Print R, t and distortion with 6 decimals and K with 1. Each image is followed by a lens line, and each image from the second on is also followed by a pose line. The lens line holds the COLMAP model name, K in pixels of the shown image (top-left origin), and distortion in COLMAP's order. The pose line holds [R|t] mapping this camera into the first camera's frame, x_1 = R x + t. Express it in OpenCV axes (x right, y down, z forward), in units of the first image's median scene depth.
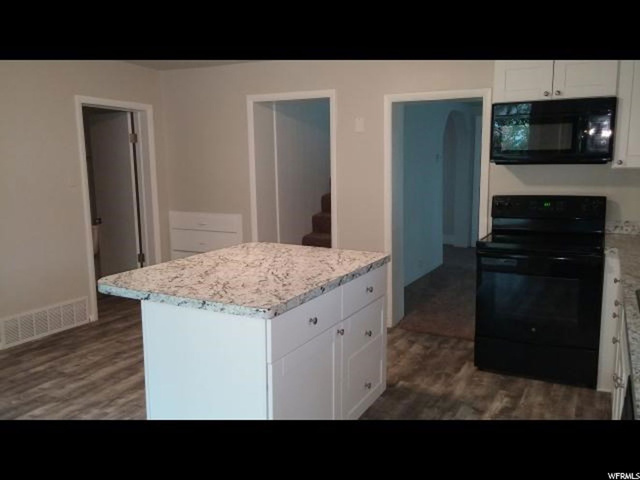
lens RADIAL K [[553.1, 0, 318.0], [0, 553.1, 238.6], [0, 0, 1]] dist [0.069752, -0.038858]
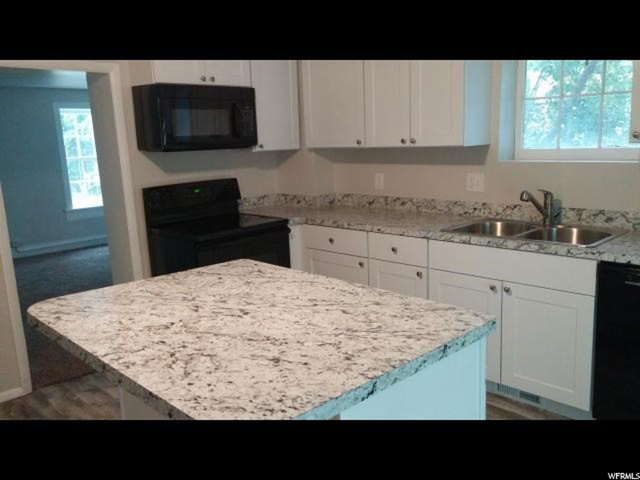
lens RADIAL K [[553.1, 0, 326.8], [0, 553.1, 222.1], [0, 0, 1]] dist [0.069752, -0.038858]
pose [[0.300068, -0.152634, 0.941627, -0.494973], [0.171599, 0.979650, 0.104114, -0.074684], [-0.938357, 0.130341, 0.320153, 0.512129]]
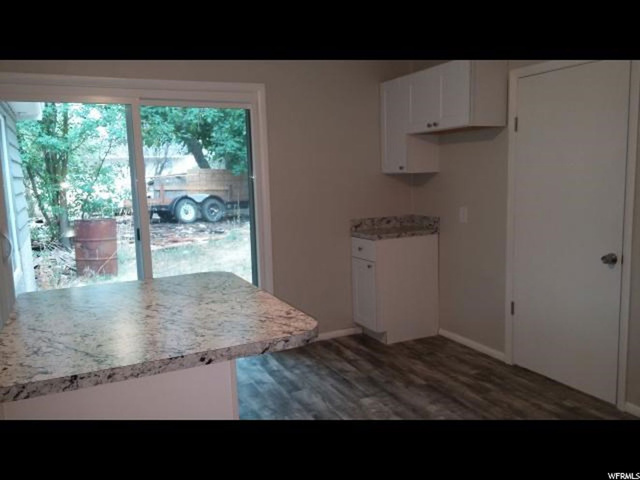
lens RADIAL K [[553.1, 0, 319.3], [0, 553.1, 242.7], [0, 0, 1]] dist [0.069752, -0.038858]
pose [[-0.609587, 0.129723, -0.782033, 0.251633], [-0.078639, 0.971758, 0.222492, -0.167780], [0.788809, 0.197127, -0.582170, 1.200190]]
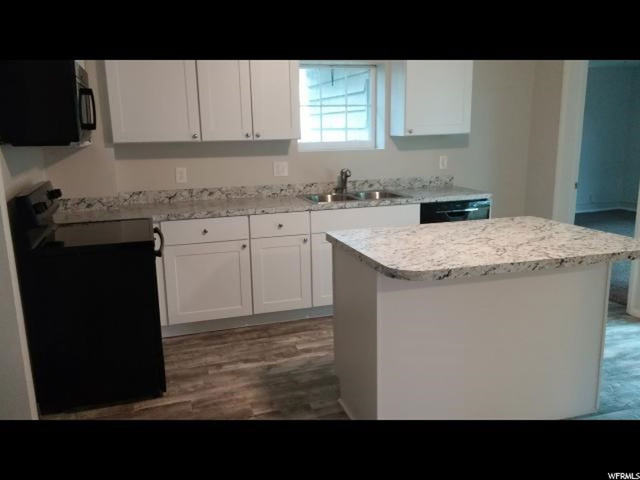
lens RADIAL K [[553.1, 0, 321.8], [0, 553.1, 238.9], [0, 0, 1]] dist [0.069752, -0.038858]
pose [[-0.707777, -0.122600, 0.695716, -0.435801], [0.125265, 0.947439, 0.294396, -0.201014], [-0.695241, 0.295516, -0.655218, 1.359392]]
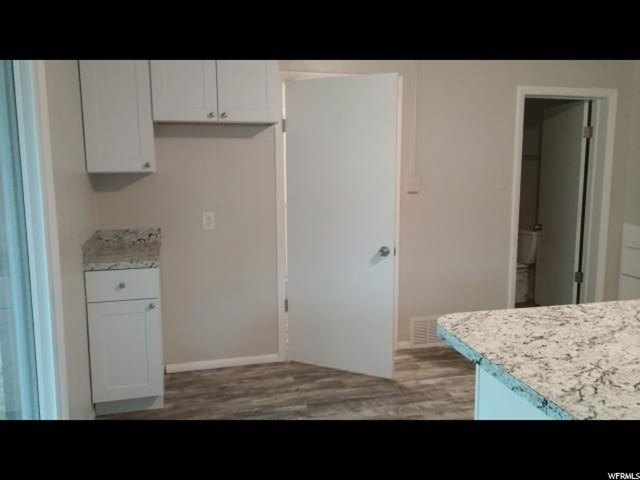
lens RADIAL K [[553.1, 0, 324.7], [0, 553.1, 234.6], [0, 0, 1]] dist [0.069752, -0.038858]
pose [[0.679424, 0.113379, -0.724933, 0.032500], [-0.111981, 0.992438, 0.050266, -0.040618], [0.725150, 0.047027, 0.686983, 0.222820]]
